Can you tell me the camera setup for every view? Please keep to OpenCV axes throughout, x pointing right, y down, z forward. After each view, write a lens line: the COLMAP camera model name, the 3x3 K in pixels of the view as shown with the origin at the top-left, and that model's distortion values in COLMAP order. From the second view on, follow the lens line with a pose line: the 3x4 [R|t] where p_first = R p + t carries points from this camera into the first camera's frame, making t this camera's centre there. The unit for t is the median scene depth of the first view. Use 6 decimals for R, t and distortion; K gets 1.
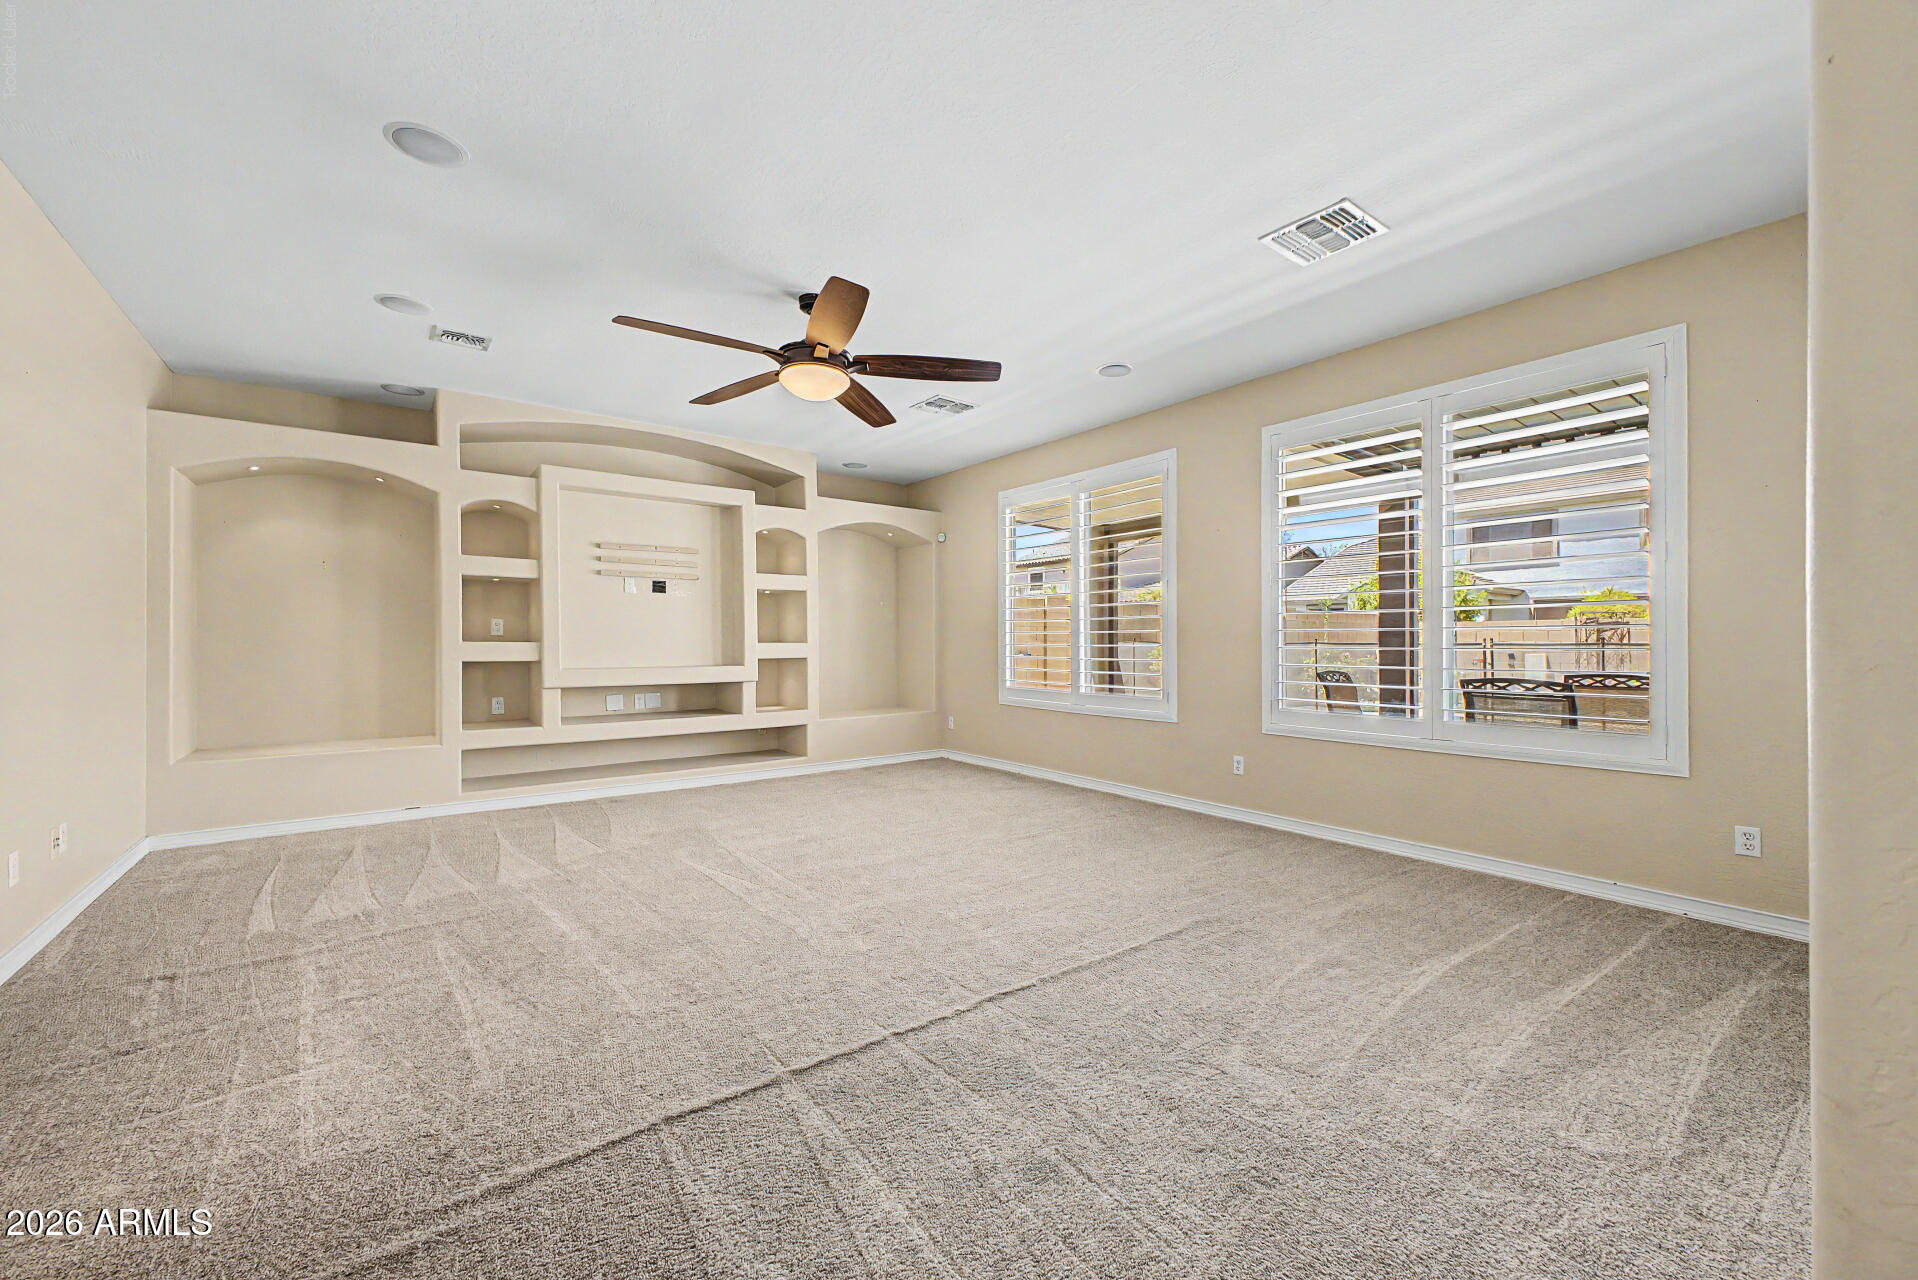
lens RADIAL K [[761.1, 0, 968.3], [0, 761.1, 644.4], [0, 0, 1]] dist [0.018564, -0.004734]
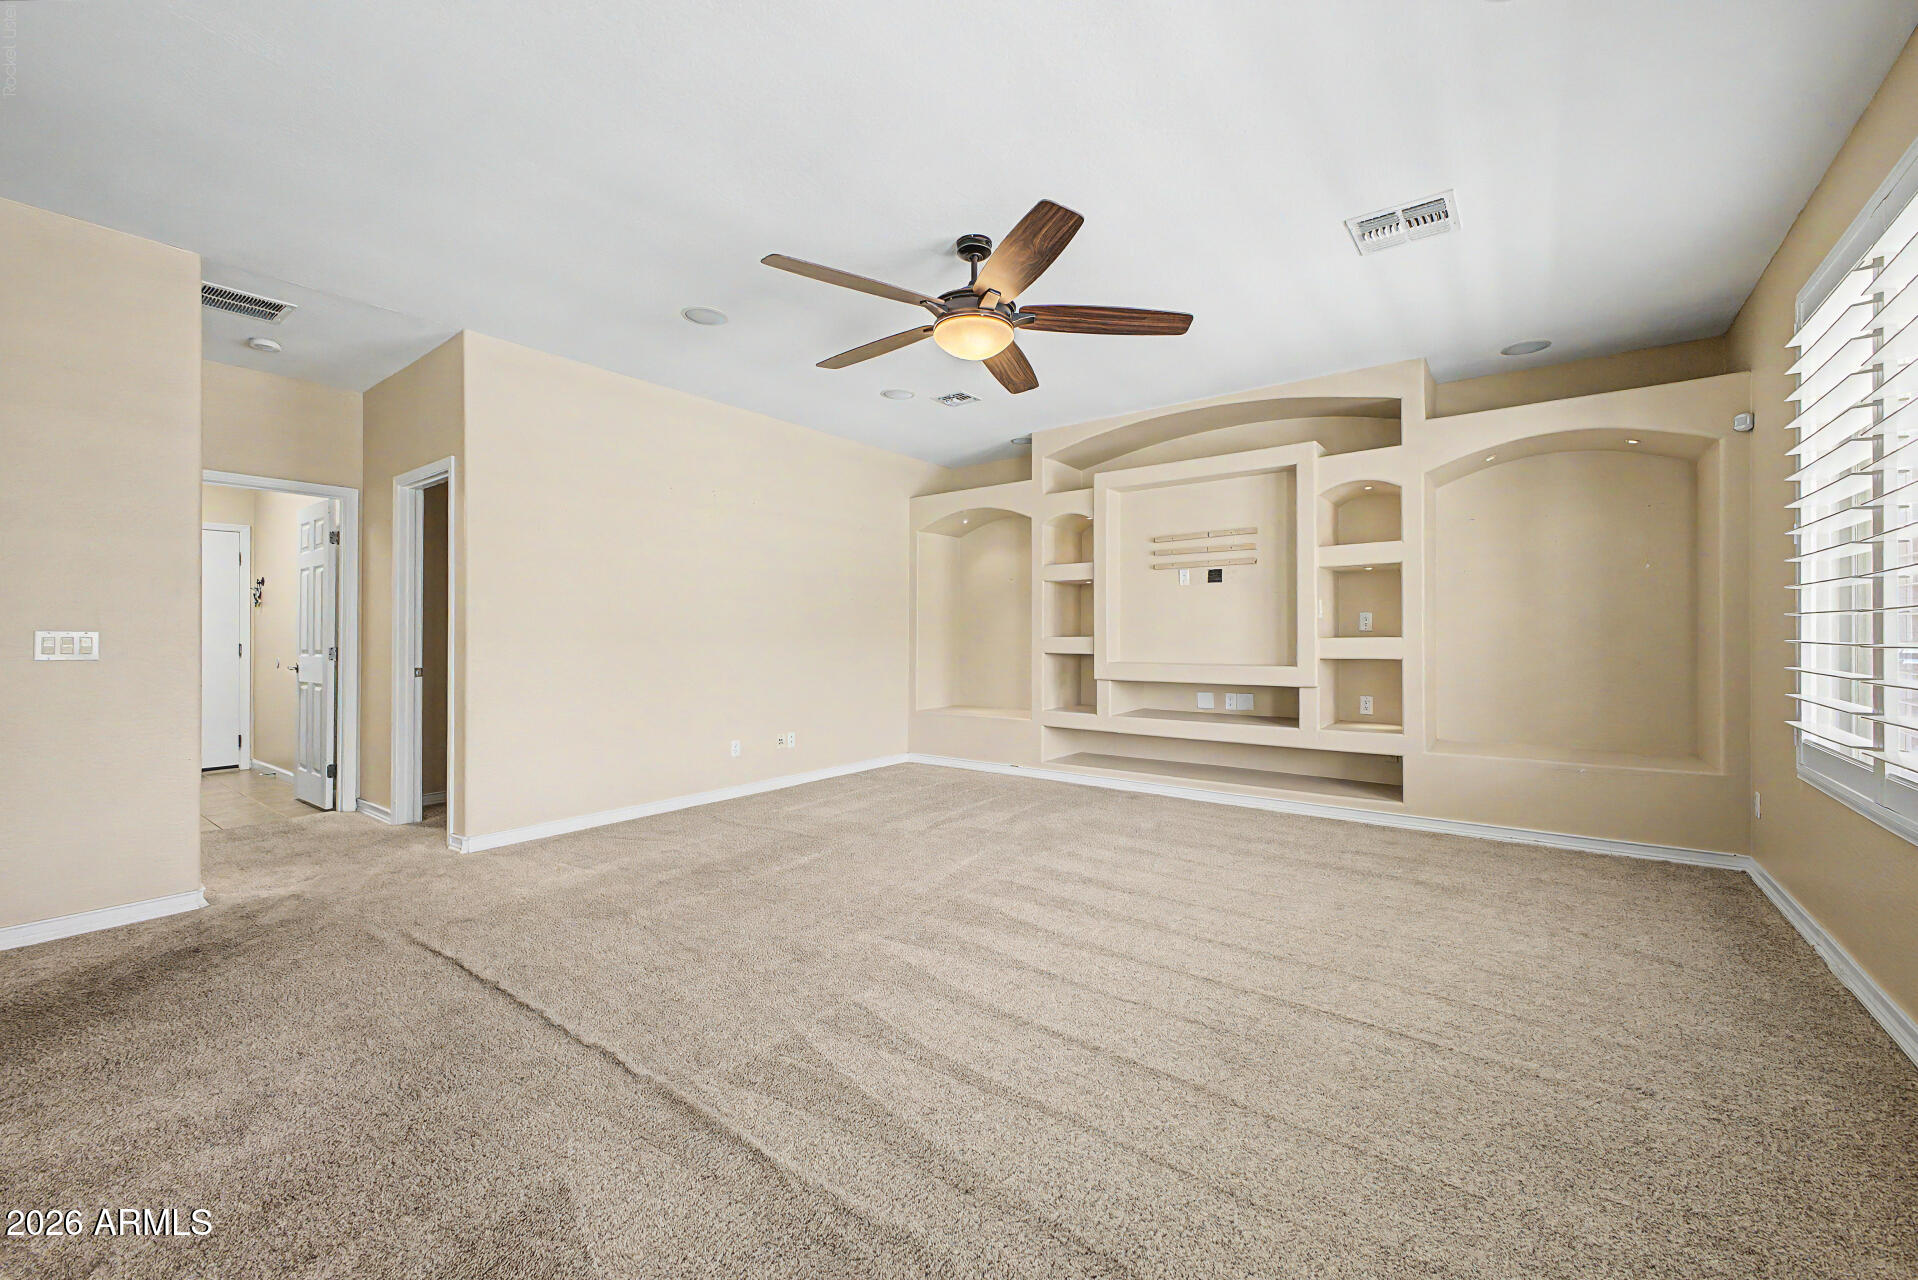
lens RADIAL K [[761.1, 0, 954.3], [0, 761.1, 634.1], [0, 0, 1]] dist [0.018564, -0.004734]
pose [[0.258362, -0.003717, -0.966041, 0.397439], [-0.003185, 0.999984, -0.004700, -0.001040], [0.966043, 0.004291, 0.258346, 0.477693]]
